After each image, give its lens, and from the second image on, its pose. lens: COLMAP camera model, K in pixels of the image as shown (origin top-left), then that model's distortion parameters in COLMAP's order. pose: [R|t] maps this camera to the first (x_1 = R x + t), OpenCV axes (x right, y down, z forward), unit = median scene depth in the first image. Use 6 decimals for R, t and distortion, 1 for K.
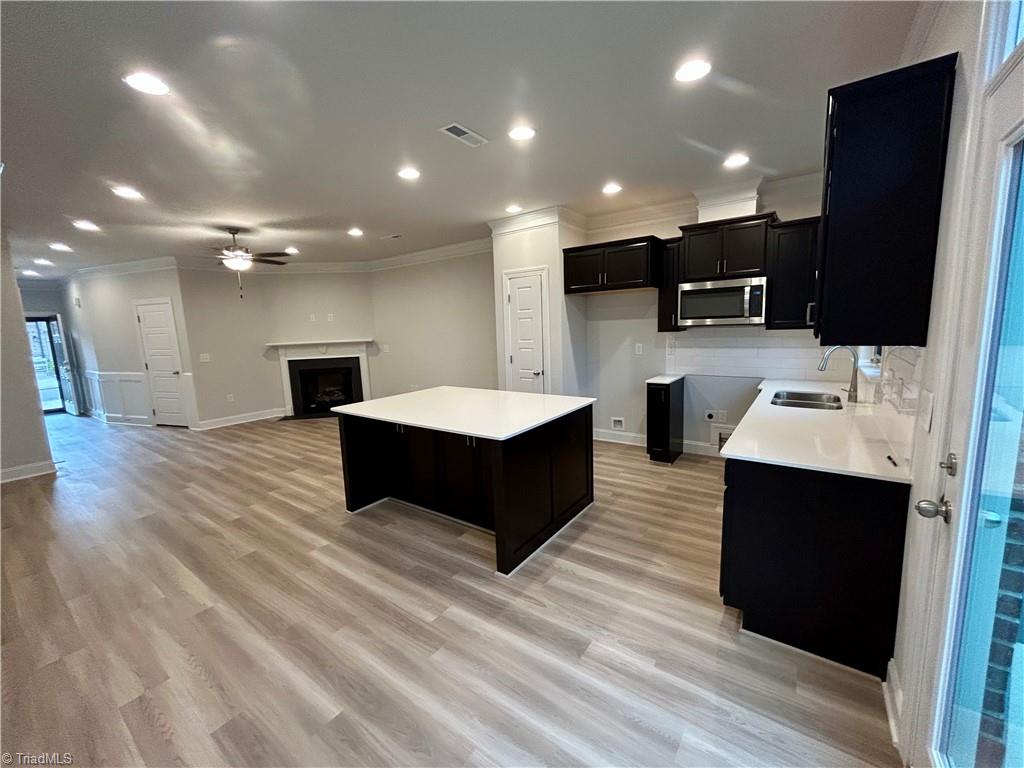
lens RADIAL K [[414.1, 0, 505.2], [0, 414.1, 385.5], [0, 0, 1]] dist [0.002321, 0.000261]
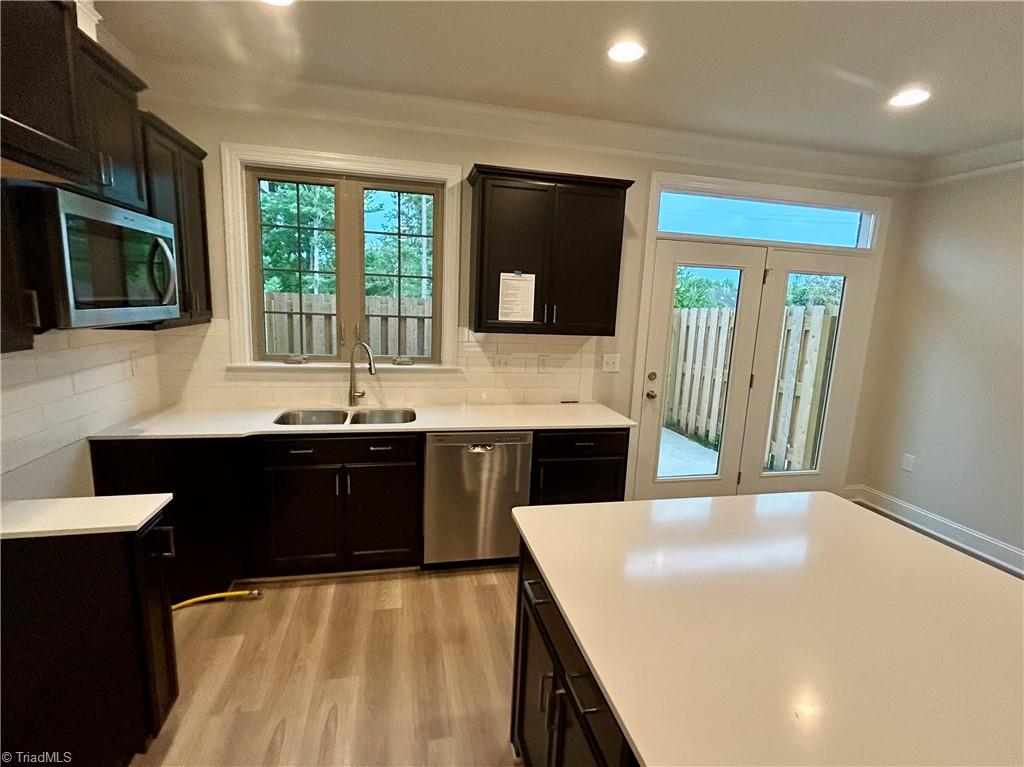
lens RADIAL K [[487.7, 0, 517.6], [0, 487.7, 384.6], [0, 0, 1]] dist [-0.004078, -0.000299]
pose [[-0.760880, -0.109175, 0.639642, -0.047267], [0.075124, 0.964295, 0.253951, -0.176190], [-0.644529, 0.241279, -0.725511, 1.088634]]
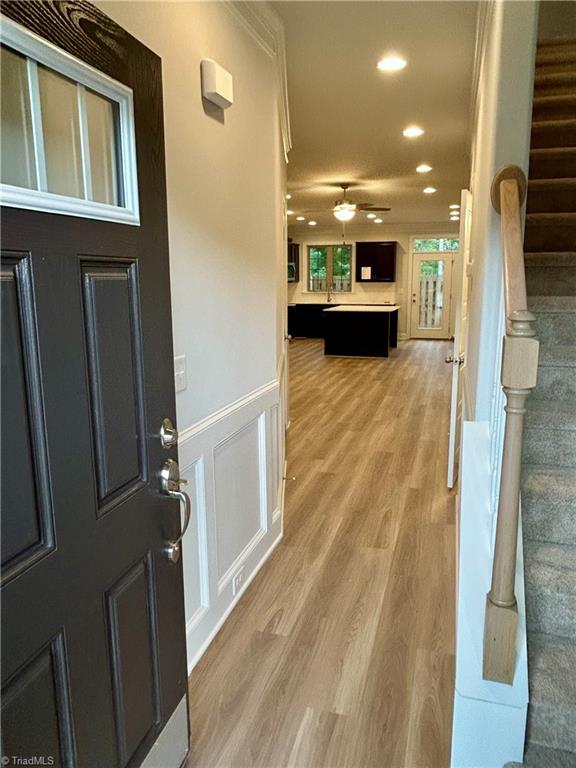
lens RADIAL K [[540.4, 0, 296.0], [0, 540.4, 380.2], [0, 0, 1]] dist [0.005722, -0.002544]
pose [[-0.343419, -0.138877, 0.928858, -2.520958], [0.149016, 0.968421, 0.199887, -0.204065], [-0.927285, 0.207060, -0.311879, 2.059444]]
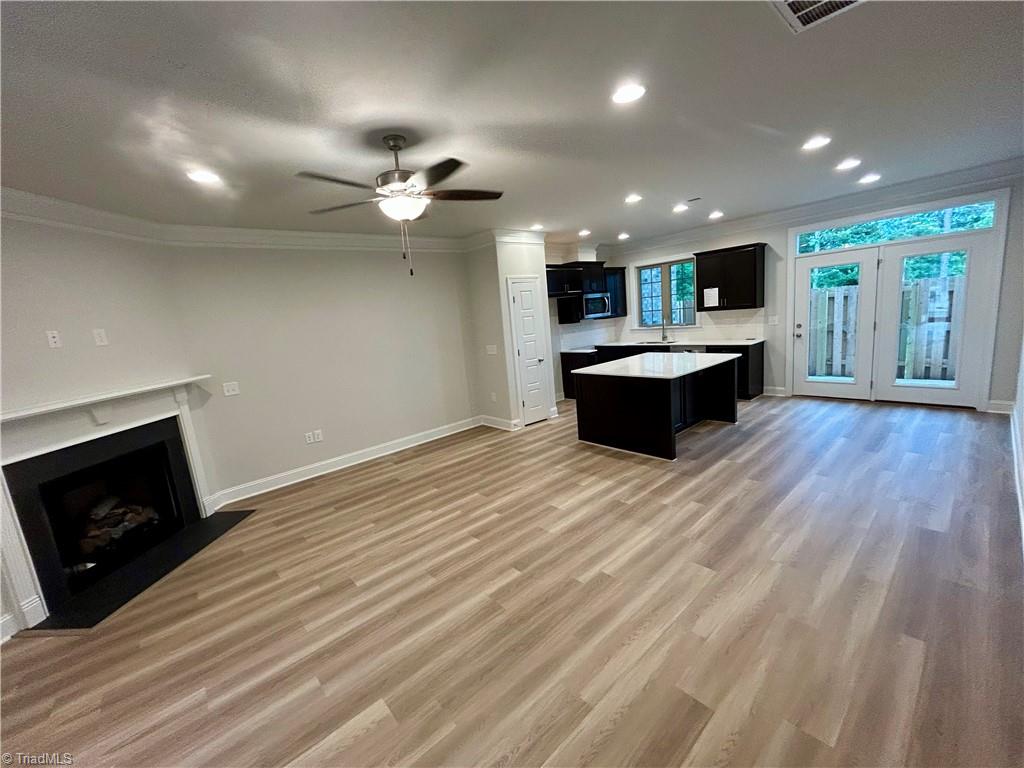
lens RADIAL K [[414.1, 0, 511.5], [0, 414.1, 385.2], [0, 0, 1]] dist [0.002321, 0.000261]
pose [[0.212945, -0.155428, 0.964622, -1.394434], [0.221233, 0.969295, 0.107342, -0.130434], [-0.951688, 0.190548, 0.240793, 0.952538]]
